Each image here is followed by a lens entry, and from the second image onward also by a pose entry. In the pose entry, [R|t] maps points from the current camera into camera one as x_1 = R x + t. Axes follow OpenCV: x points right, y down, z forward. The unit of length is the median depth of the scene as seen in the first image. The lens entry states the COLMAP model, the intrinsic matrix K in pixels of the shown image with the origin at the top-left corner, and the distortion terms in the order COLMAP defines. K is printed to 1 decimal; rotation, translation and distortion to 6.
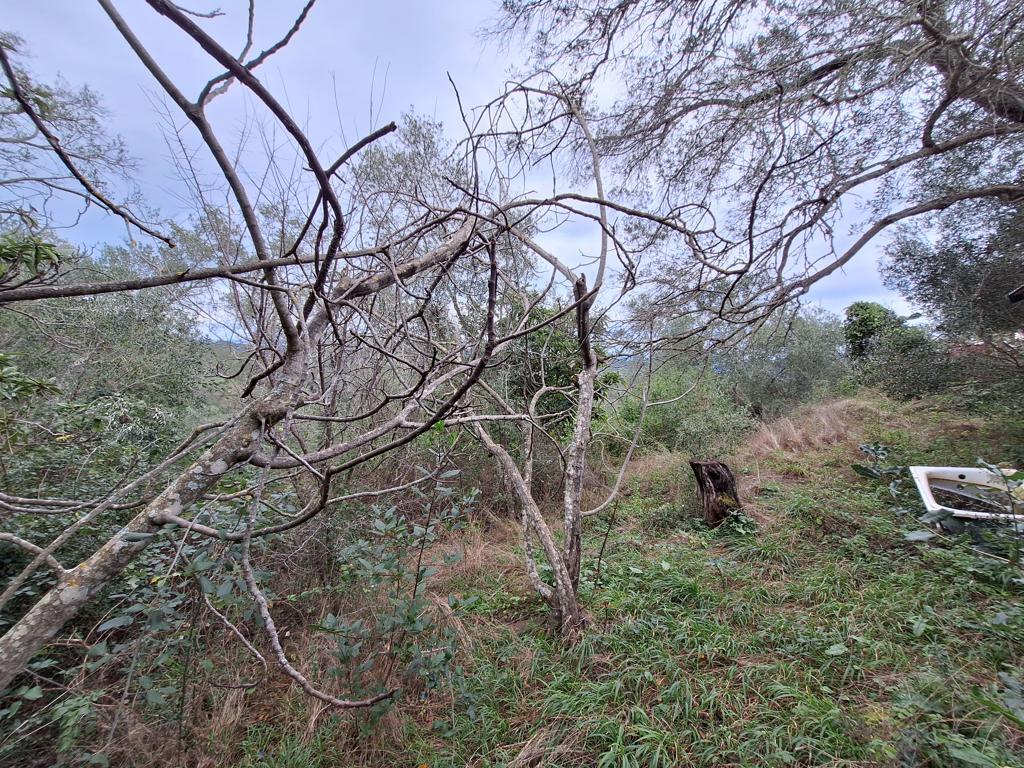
lens RADIAL K [[414.2, 0, 517.9], [0, 414.2, 389.2], [0, 0, 1]] dist [0.008539, -0.001860]
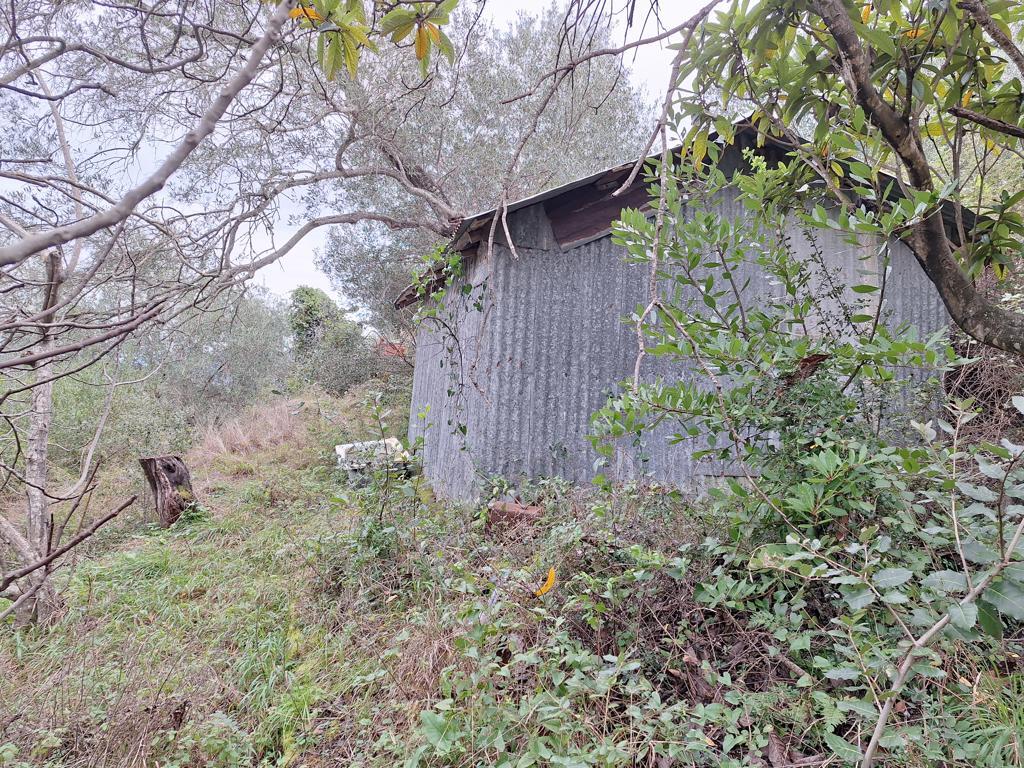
lens RADIAL K [[678.6, 0, 515.6], [0, 678.6, 385.3], [0, 0, 1]] dist [0.006361, -0.004319]
pose [[0.558018, -0.007136, 0.829798, -0.256599], [0.024052, 0.999682, -0.007578, 0.038366], [-0.829480, 0.024187, 0.558013, -0.356581]]
